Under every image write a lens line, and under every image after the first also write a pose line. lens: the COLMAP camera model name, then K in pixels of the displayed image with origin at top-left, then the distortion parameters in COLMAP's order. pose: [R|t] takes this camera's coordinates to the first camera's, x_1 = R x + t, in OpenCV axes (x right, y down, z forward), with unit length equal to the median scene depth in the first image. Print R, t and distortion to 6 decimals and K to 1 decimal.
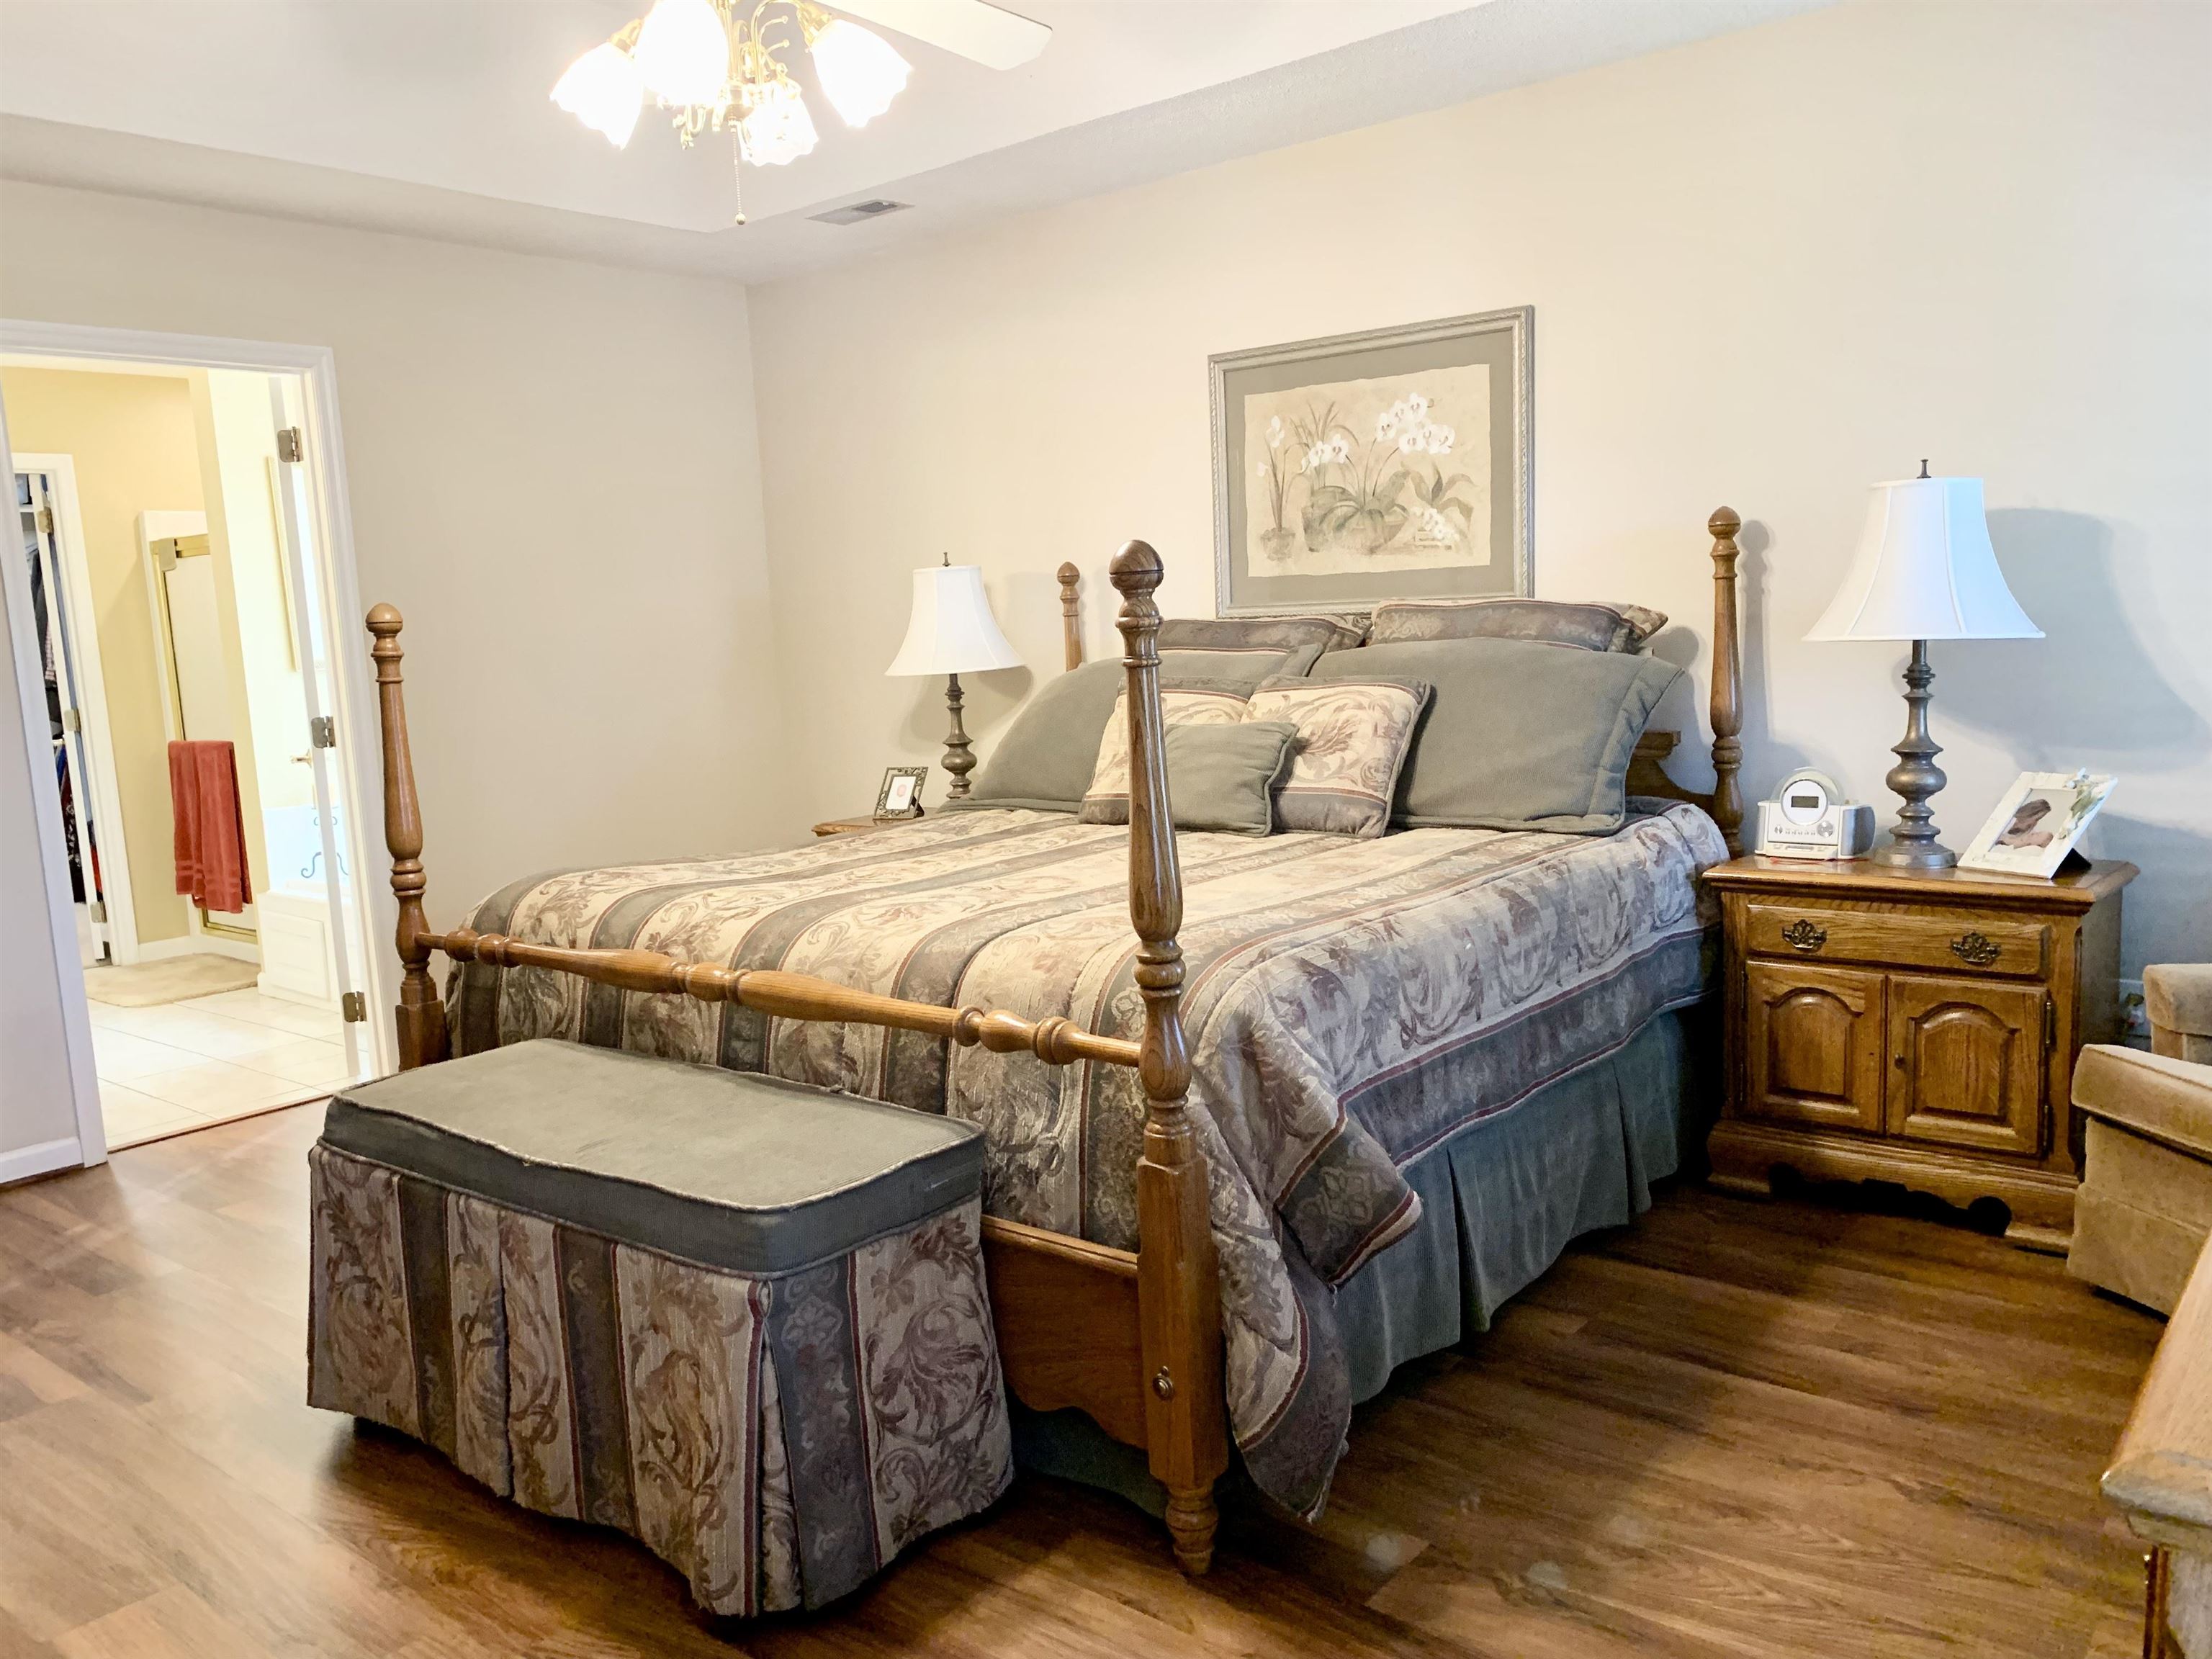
lens RADIAL K [[1682.4, 0, 1125.6], [0, 1682.4, 856.7], [0, 0, 1]] dist [0.024024, -0.027963]
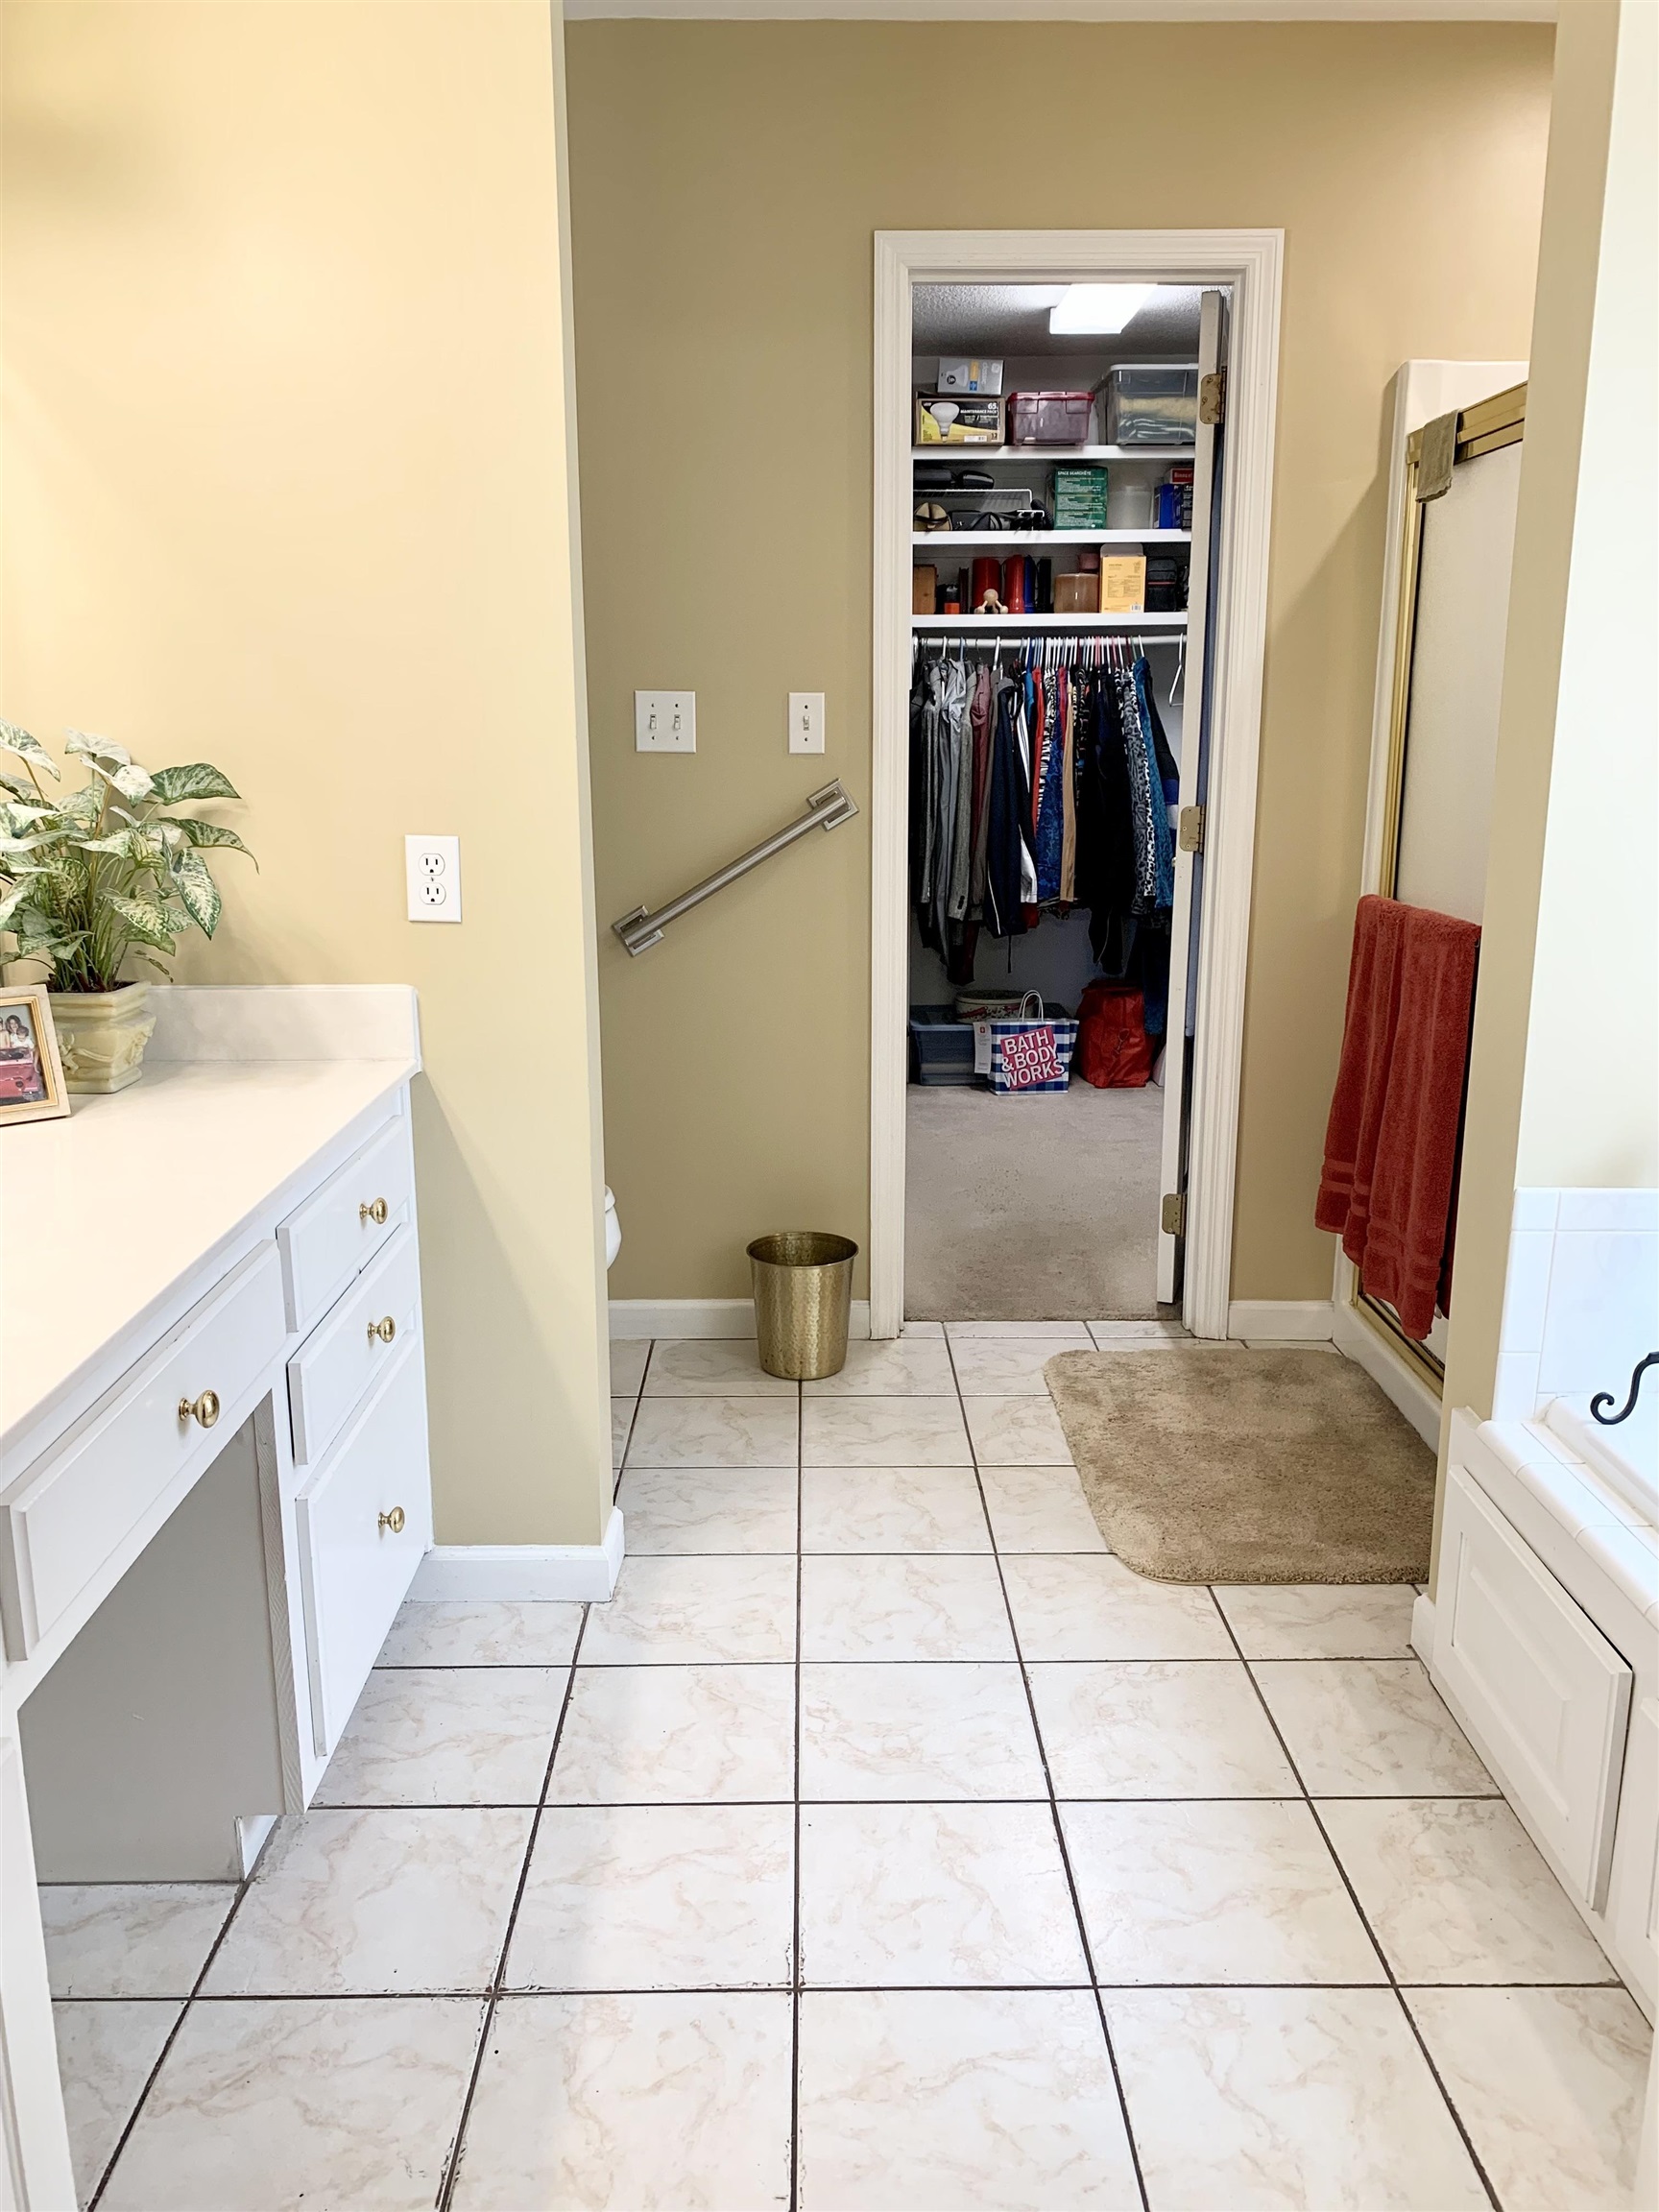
lens RADIAL K [[1682.4, 0, 825.0], [0, 1682.4, 1079.0], [0, 0, 1]] dist [0.024024, -0.027963]
pose [[0.636499, 0.211319, -0.741764, -0.314432], [-0.138143, 0.977417, 0.159914, -0.072599], [0.758806, 0.000684, 0.651317, 0.601317]]
